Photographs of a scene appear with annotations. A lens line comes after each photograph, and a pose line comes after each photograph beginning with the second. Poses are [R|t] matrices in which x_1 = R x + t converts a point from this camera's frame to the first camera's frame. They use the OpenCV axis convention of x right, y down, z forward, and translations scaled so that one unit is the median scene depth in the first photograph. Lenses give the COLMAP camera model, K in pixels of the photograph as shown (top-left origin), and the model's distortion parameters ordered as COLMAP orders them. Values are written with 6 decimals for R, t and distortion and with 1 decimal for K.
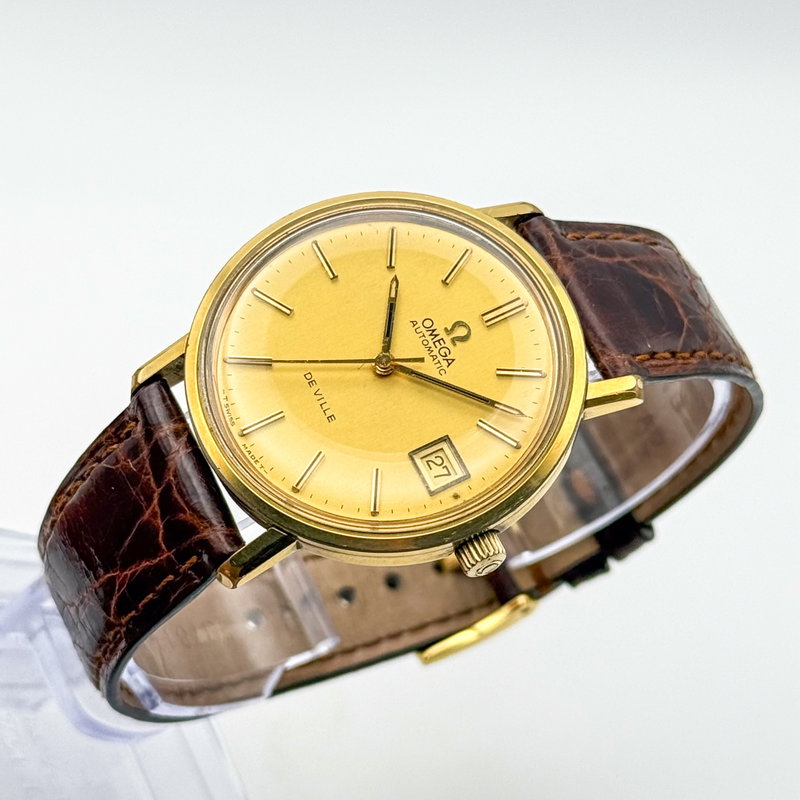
lens RADIAL K [[2472.4, 0, 400.0], [0, 2472.4, 400.0], [0, 0, 1]] dist [-0.039100, -0.463494]
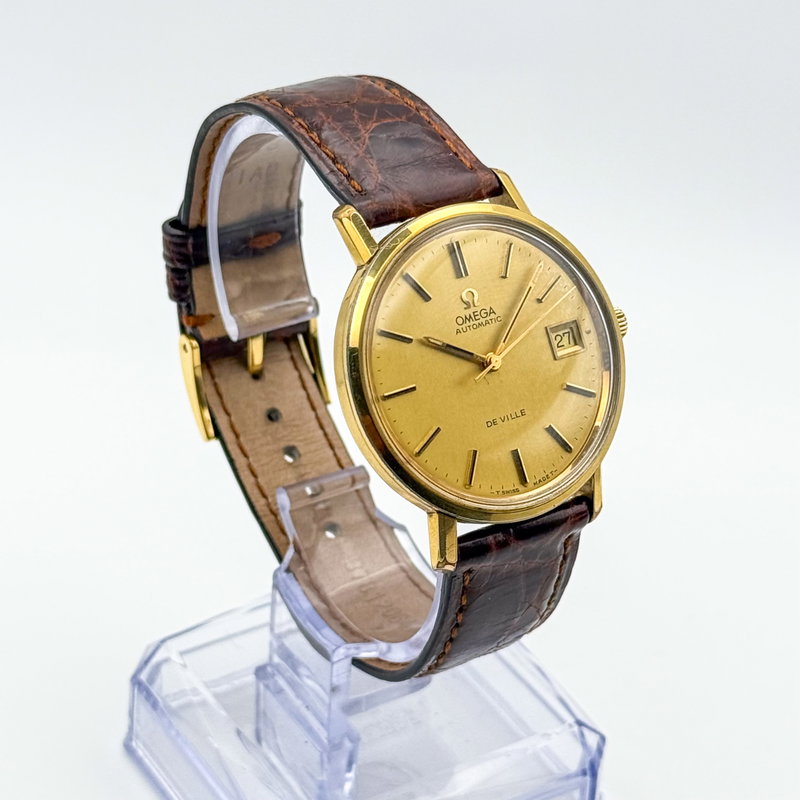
lens RADIAL K [[2472.4, 0, 400.0], [0, 2472.4, 400.0], [0, 0, 1]] dist [-0.039100, -0.463494]
pose [[0.114033, -0.973271, 0.199348, -0.276483], [0.590544, 0.227764, 0.774197, -0.994891], [-0.798908, 0.029440, 0.600732, 0.286096]]
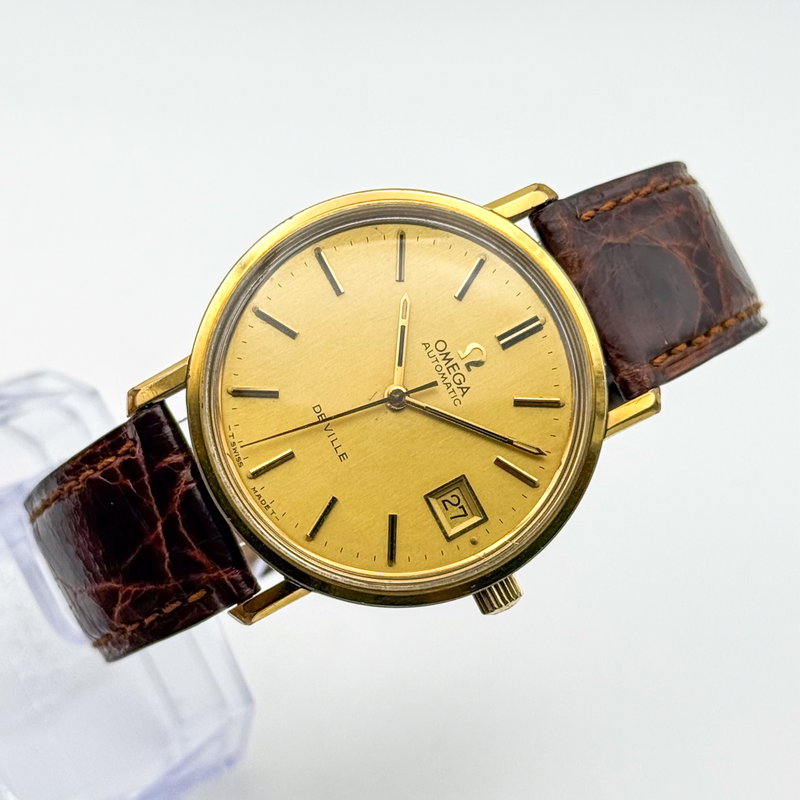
lens RADIAL K [[2472.4, 0, 400.0], [0, 2472.4, 400.0], [0, 0, 1]] dist [-0.039100, -0.463494]
pose [[0.997670, -0.020063, 0.065205, -0.066921], [-0.003536, 0.939289, 0.343110, -0.338207], [-0.068130, -0.342541, 0.937029, 0.103590]]
